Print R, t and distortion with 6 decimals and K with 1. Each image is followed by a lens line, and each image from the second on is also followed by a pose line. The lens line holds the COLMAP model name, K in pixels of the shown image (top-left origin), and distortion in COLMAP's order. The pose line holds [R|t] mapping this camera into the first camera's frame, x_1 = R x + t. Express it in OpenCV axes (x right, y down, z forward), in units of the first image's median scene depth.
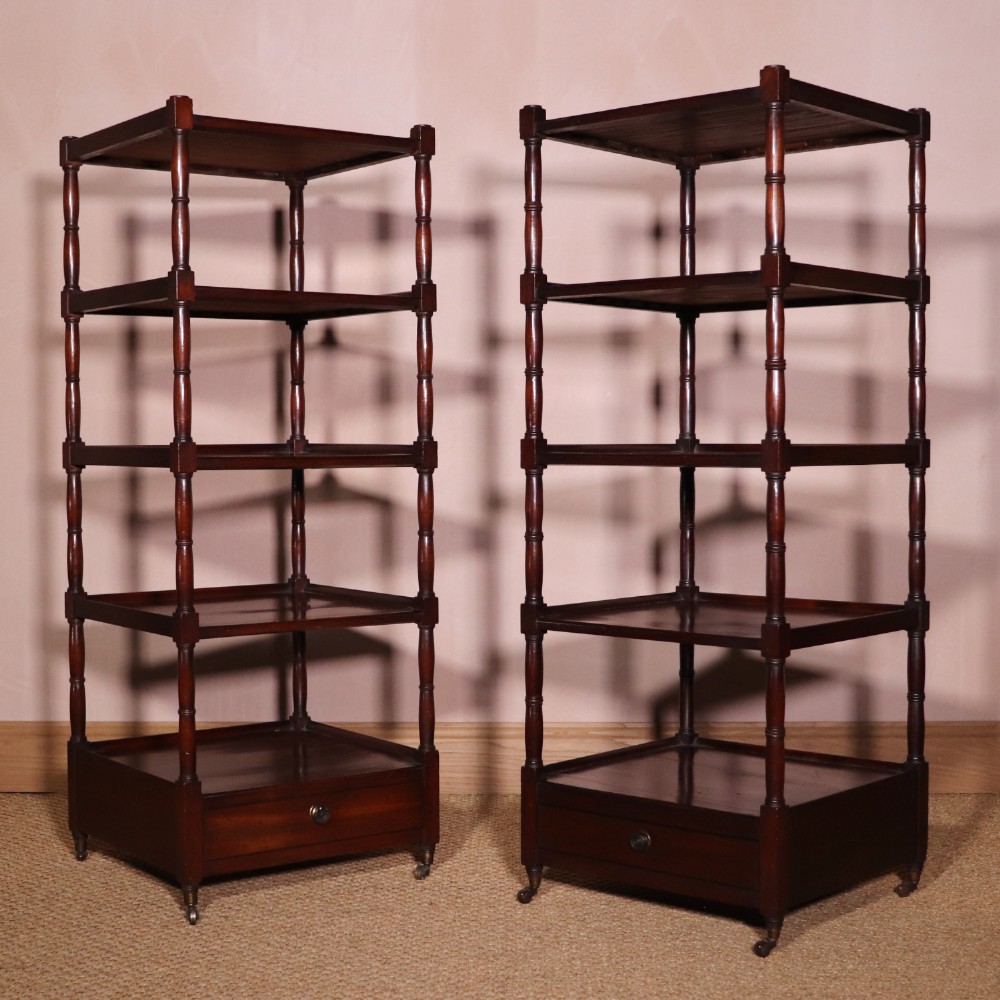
lens RADIAL K [[1861.4, 0, 503.1], [0, 1861.4, 500.4], [0, 0, 1]] dist [-0.035708, 0.000000]
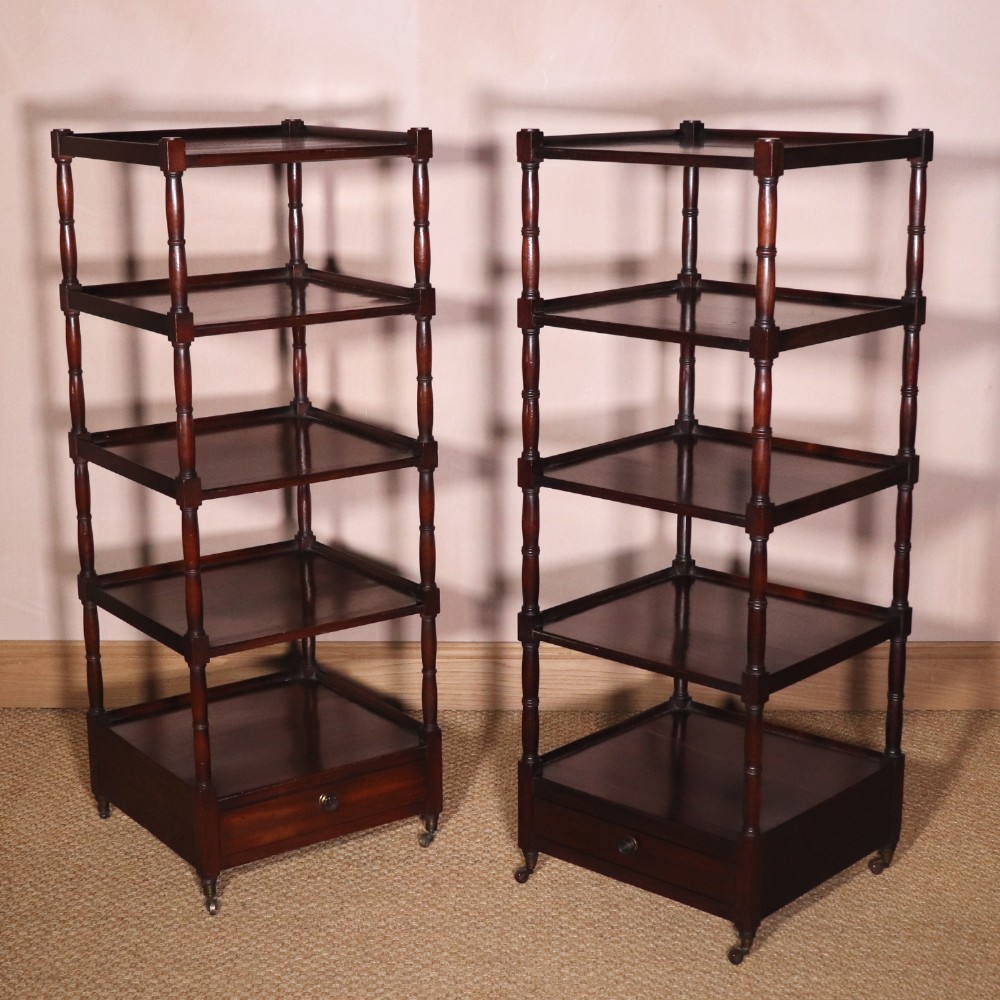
lens RADIAL K [[1861.4, 0, 496.0], [0, 1861.4, 503.1], [0, 0, 1]] dist [-0.035708, 0.000000]
pose [[0.999996, -0.002039, -0.002126, -0.000473], [0.002419, 0.980370, 0.197150, -0.184729], [0.001682, -0.197155, 0.980371, -0.005249]]
